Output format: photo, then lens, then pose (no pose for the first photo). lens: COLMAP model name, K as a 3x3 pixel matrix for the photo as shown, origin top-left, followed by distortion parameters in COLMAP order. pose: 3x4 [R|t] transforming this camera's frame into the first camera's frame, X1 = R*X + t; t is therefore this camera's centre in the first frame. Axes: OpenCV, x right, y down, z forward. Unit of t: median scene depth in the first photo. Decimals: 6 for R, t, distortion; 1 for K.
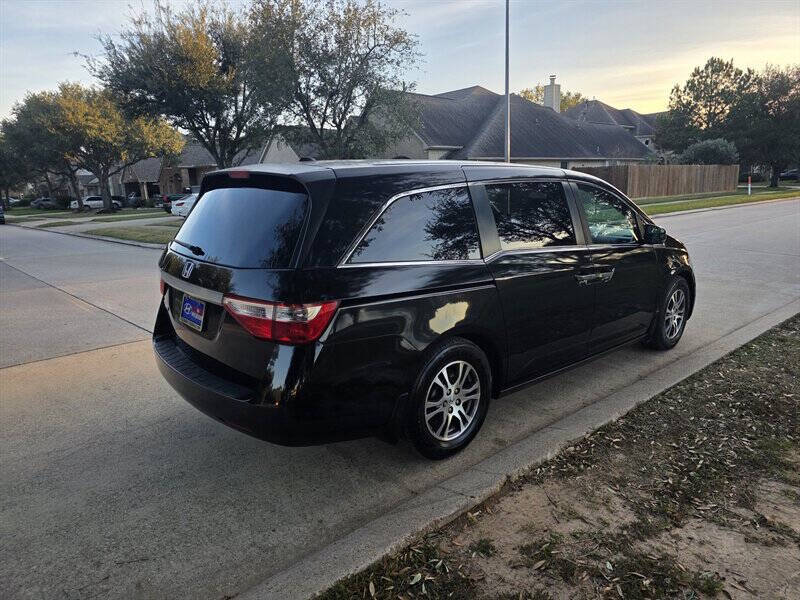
lens RADIAL K [[531.1, 0, 403.8], [0, 531.1, 300.2], [0, 0, 1]] dist [0.063782, -0.057318]
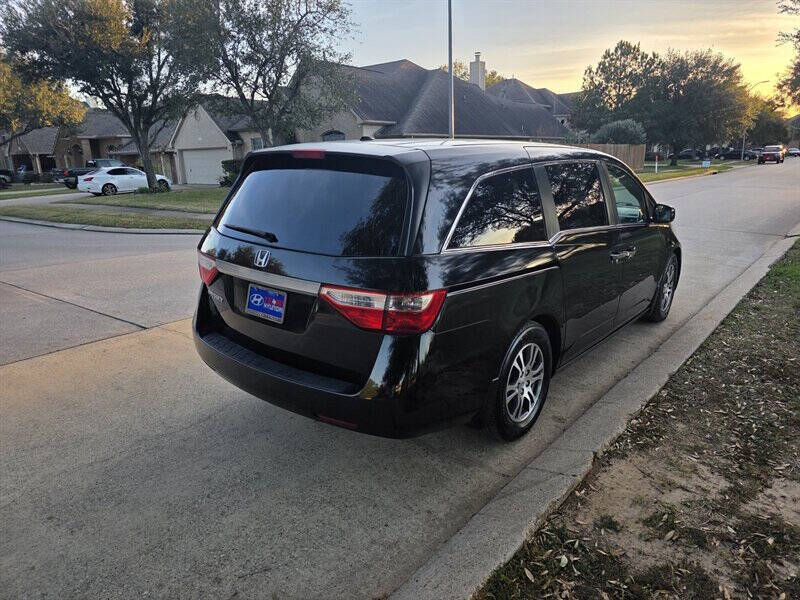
lens RADIAL K [[531.1, 0, 402.1], [0, 531.1, 302.2], [0, 0, 1]] dist [0.063782, -0.057318]
pose [[0.987509, -0.032542, 0.154165, -0.170413], [0.025270, 0.998484, 0.048896, -0.010711], [-0.155523, -0.044389, 0.986834, 0.027037]]
